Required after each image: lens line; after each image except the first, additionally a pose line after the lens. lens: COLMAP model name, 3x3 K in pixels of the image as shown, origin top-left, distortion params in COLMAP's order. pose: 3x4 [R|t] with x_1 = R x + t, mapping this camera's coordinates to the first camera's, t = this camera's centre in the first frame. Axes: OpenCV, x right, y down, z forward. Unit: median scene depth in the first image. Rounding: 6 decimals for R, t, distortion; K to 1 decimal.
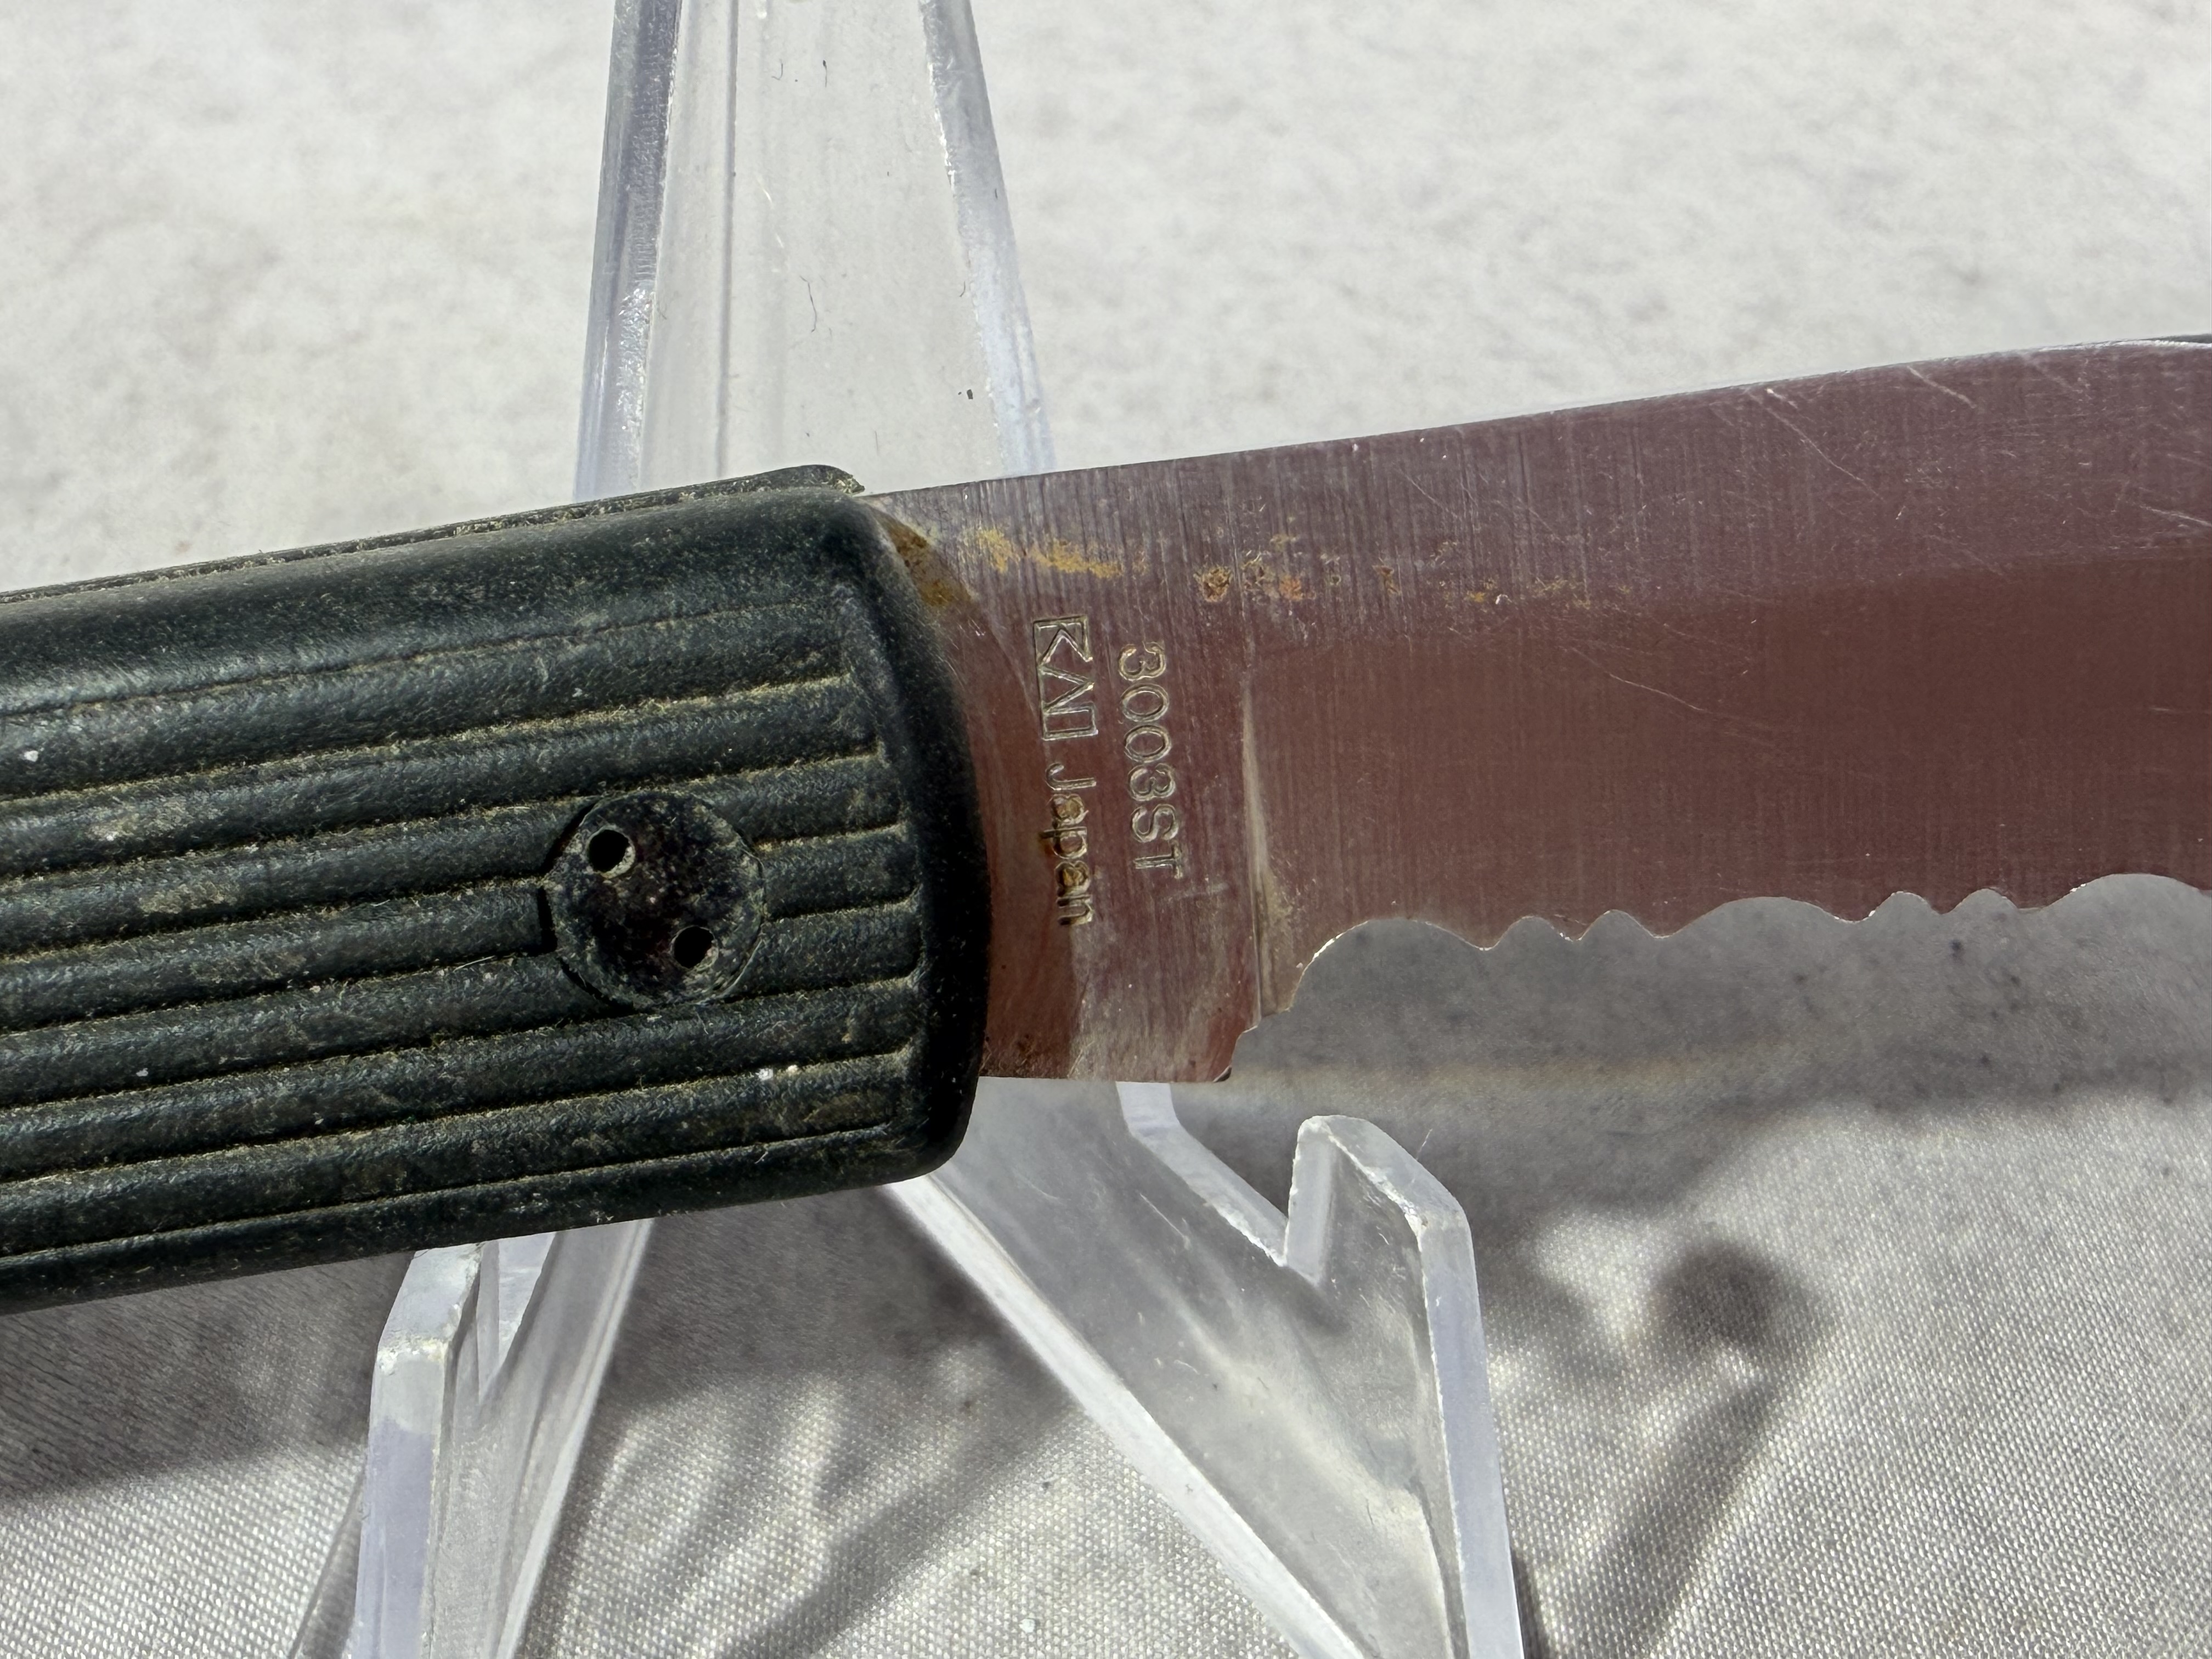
lens RADIAL K [[3339.0, 0, 1106.0], [0, 3339.0, 829.5], [0, 0, 1]] dist [-0.013590, -0.114684]
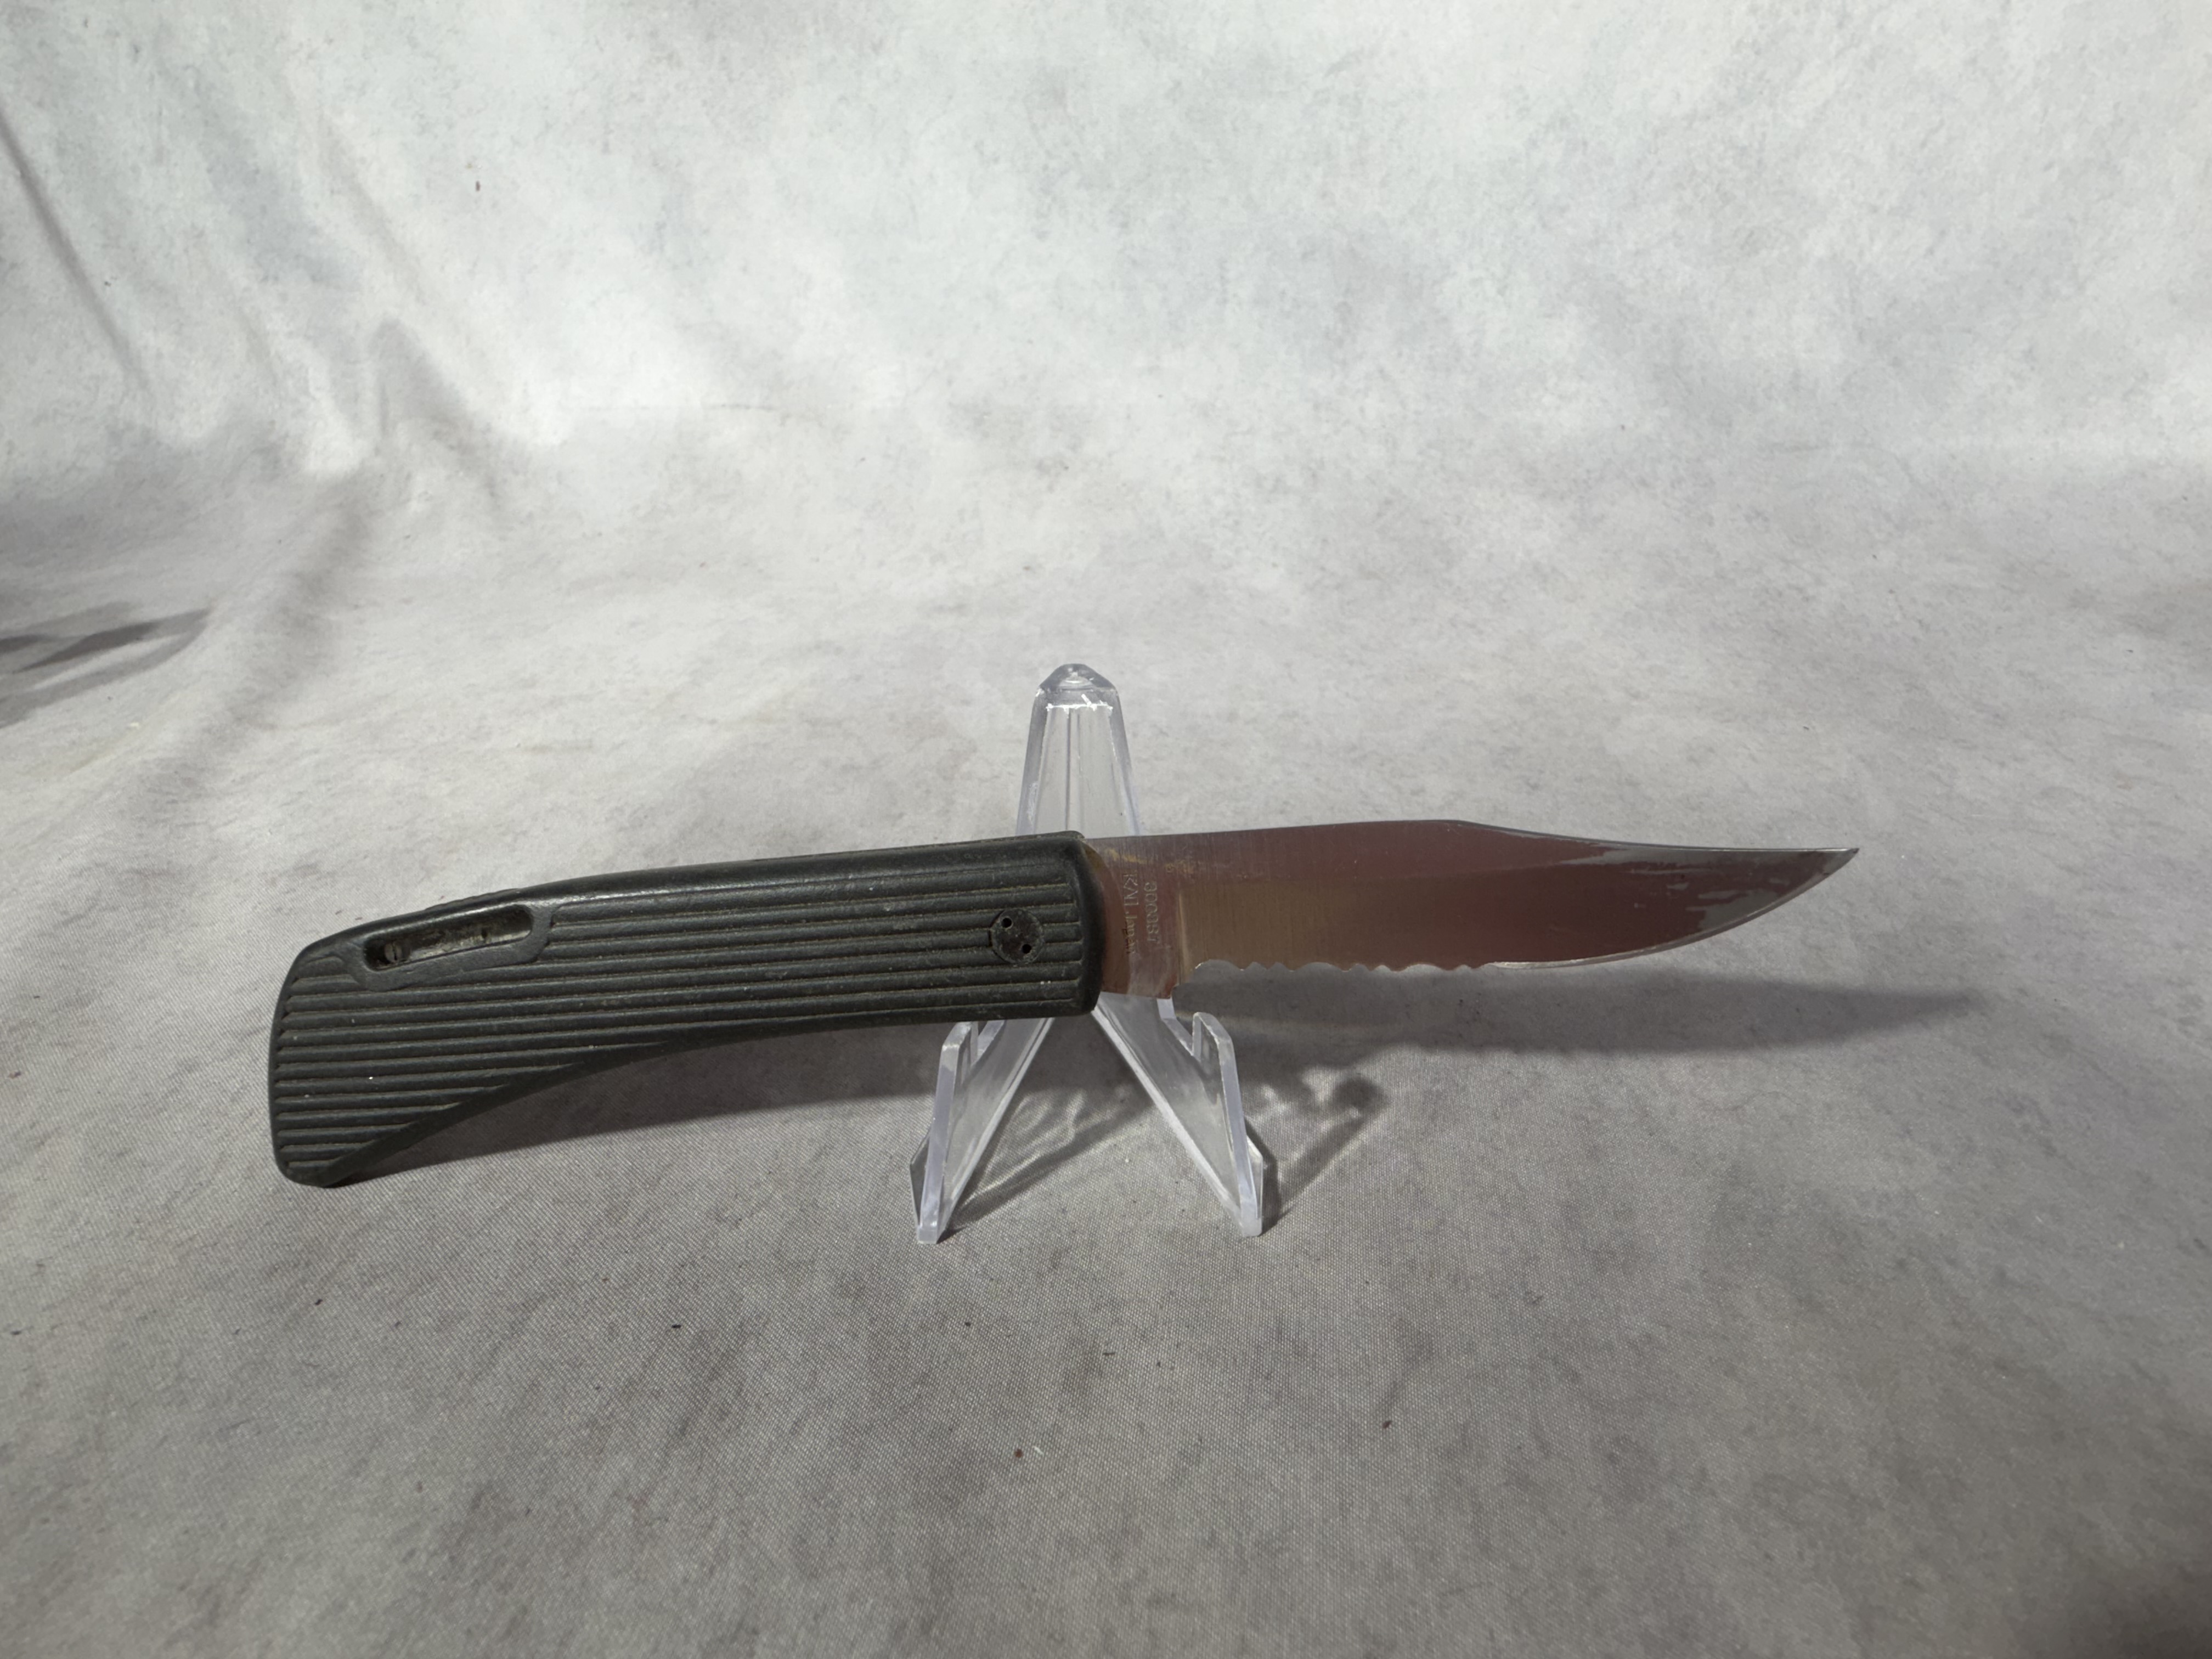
lens RADIAL K [[1232.6, 0, 1106.0], [0, 1232.6, 829.5], [0, 0, 1]] dist [-0.099935, 0.000018]
pose [[0.986616, 0.063467, -0.150205, 0.168536], [-0.078463, 0.992273, -0.096109, 0.025216], [0.142945, 0.106608, 0.983972, -0.414224]]
